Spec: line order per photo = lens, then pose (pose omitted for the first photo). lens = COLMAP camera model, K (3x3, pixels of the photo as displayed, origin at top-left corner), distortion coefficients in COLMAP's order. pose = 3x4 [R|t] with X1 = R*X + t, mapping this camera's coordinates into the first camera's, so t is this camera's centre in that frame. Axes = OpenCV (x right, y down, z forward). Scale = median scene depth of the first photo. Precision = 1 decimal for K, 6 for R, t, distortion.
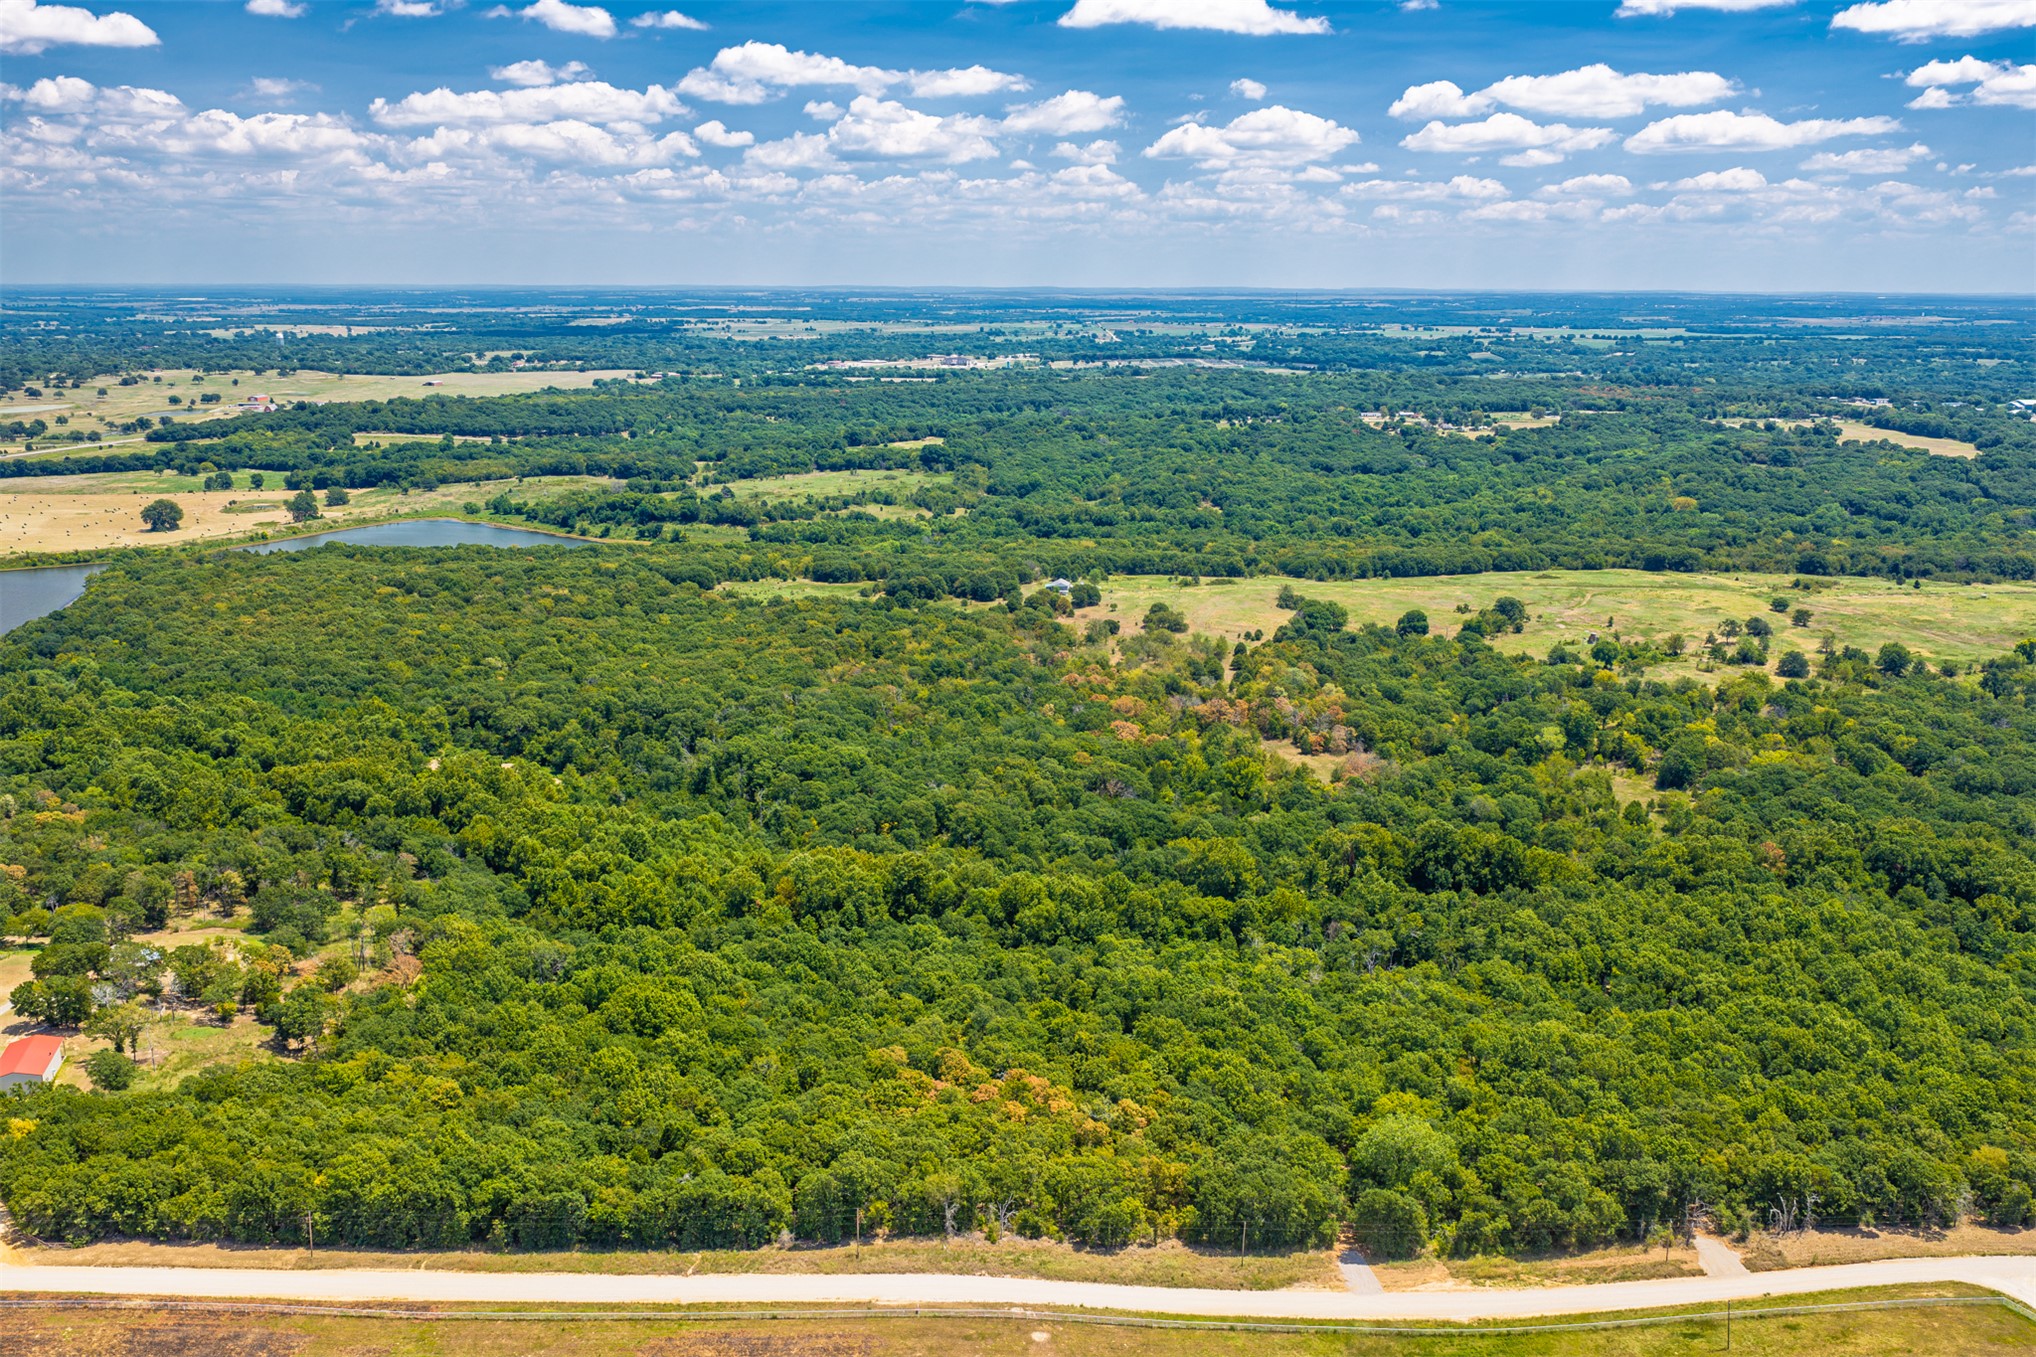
lens RADIAL K [[1672.2, 0, 1010.6], [0, 1672.2, 674.3], [0, 0, 1]] dist [0.016767, -0.024085]
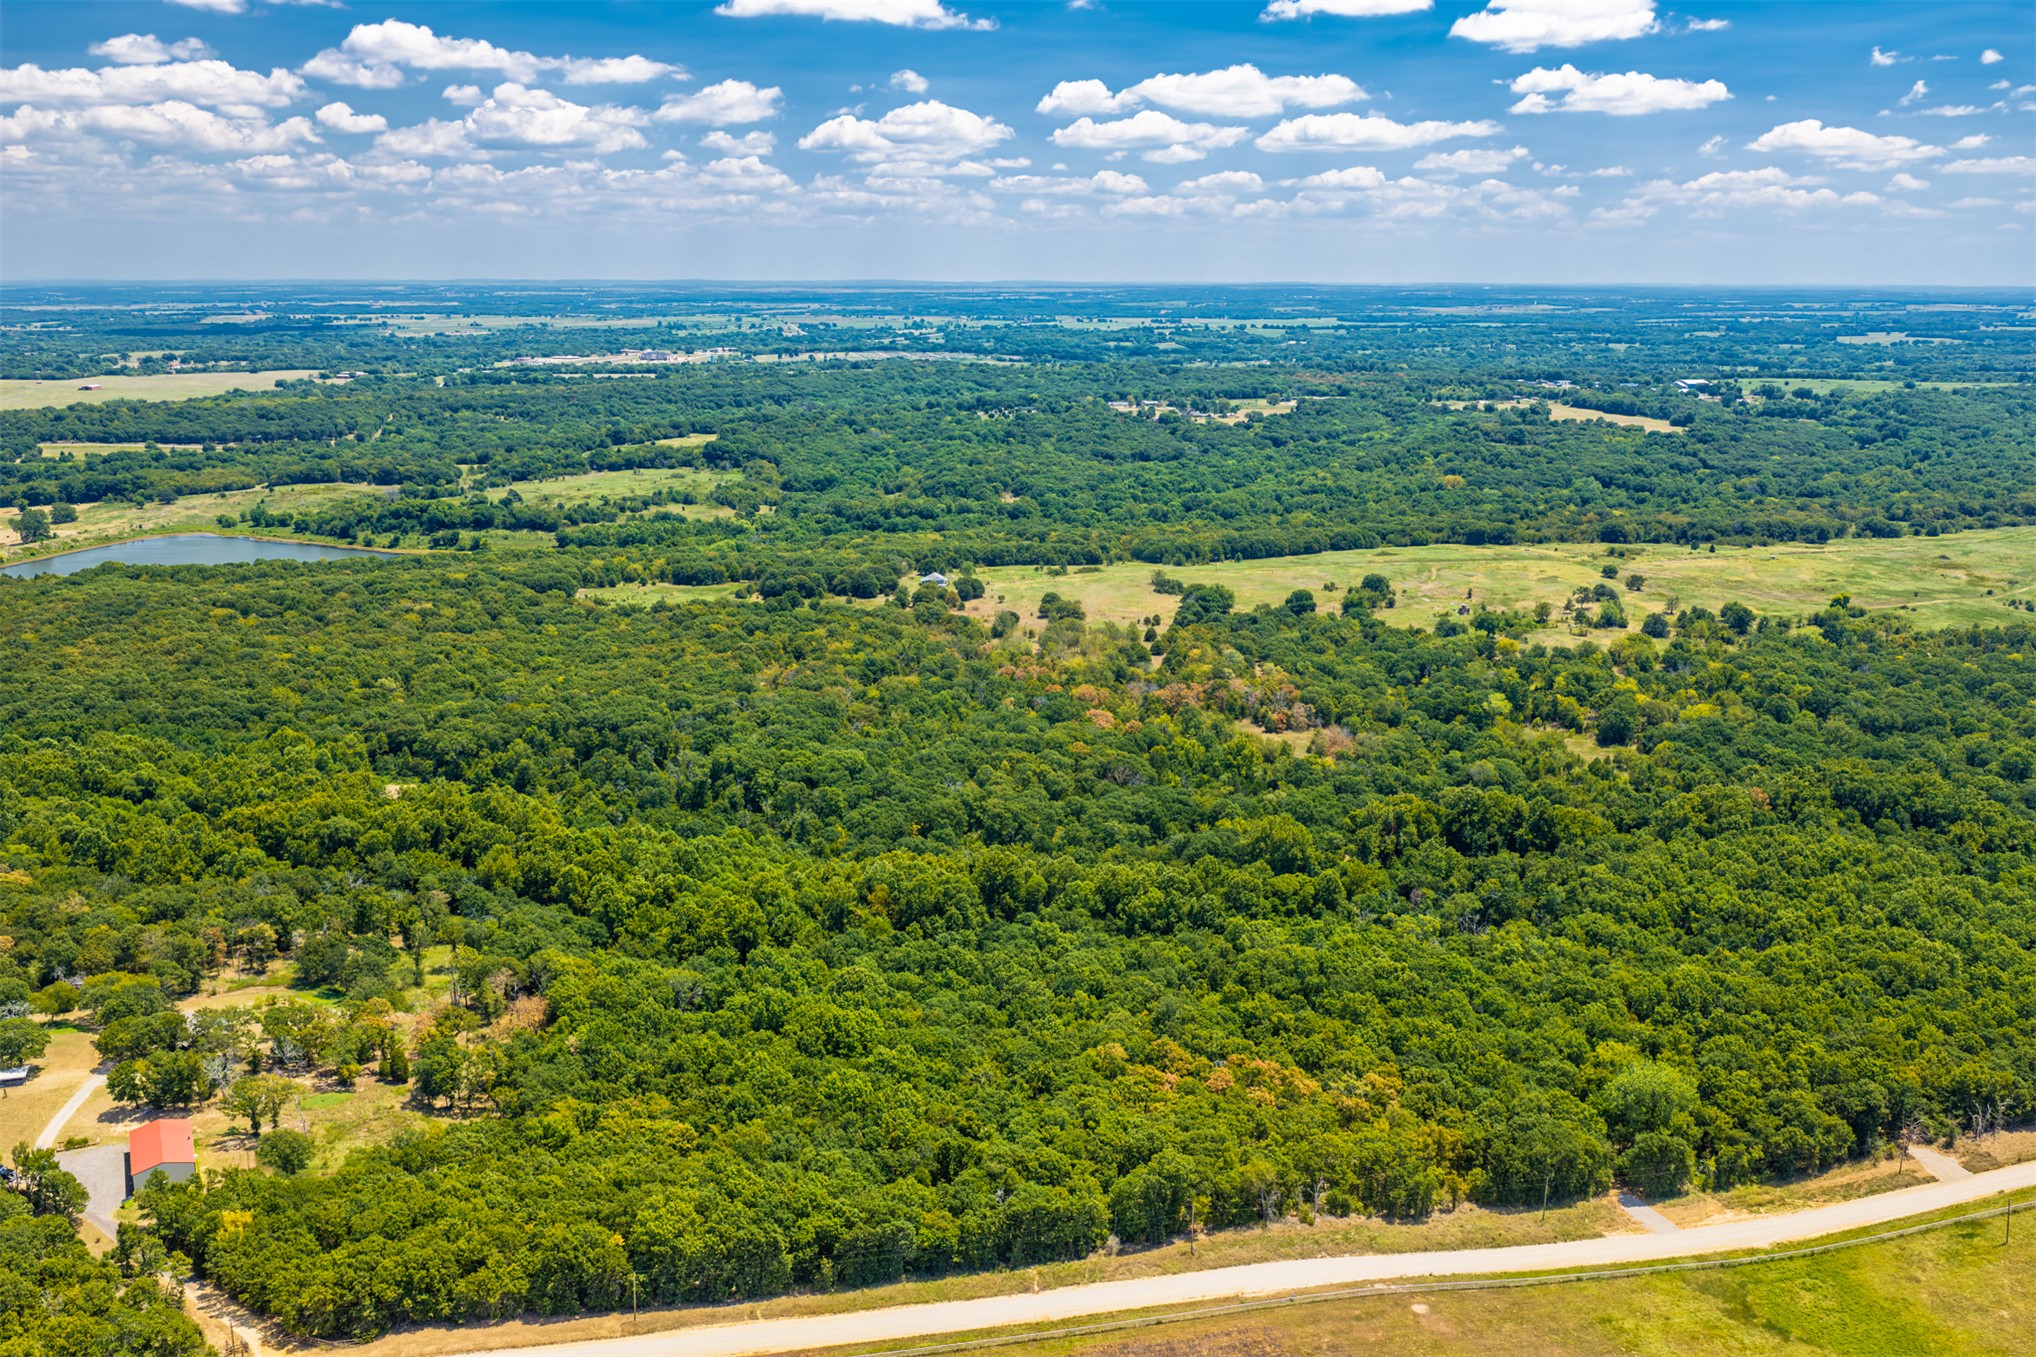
lens RADIAL K [[1672.2, 0, 1010.6], [0, 1672.2, 674.3], [0, 0, 1]] dist [0.016767, -0.024085]
pose [[0.979985, -0.048839, 0.192989, -0.113175], [0.048066, 0.998806, 0.008686, -0.002922], [-0.193183, 0.000764, 0.981163, 0.013694]]
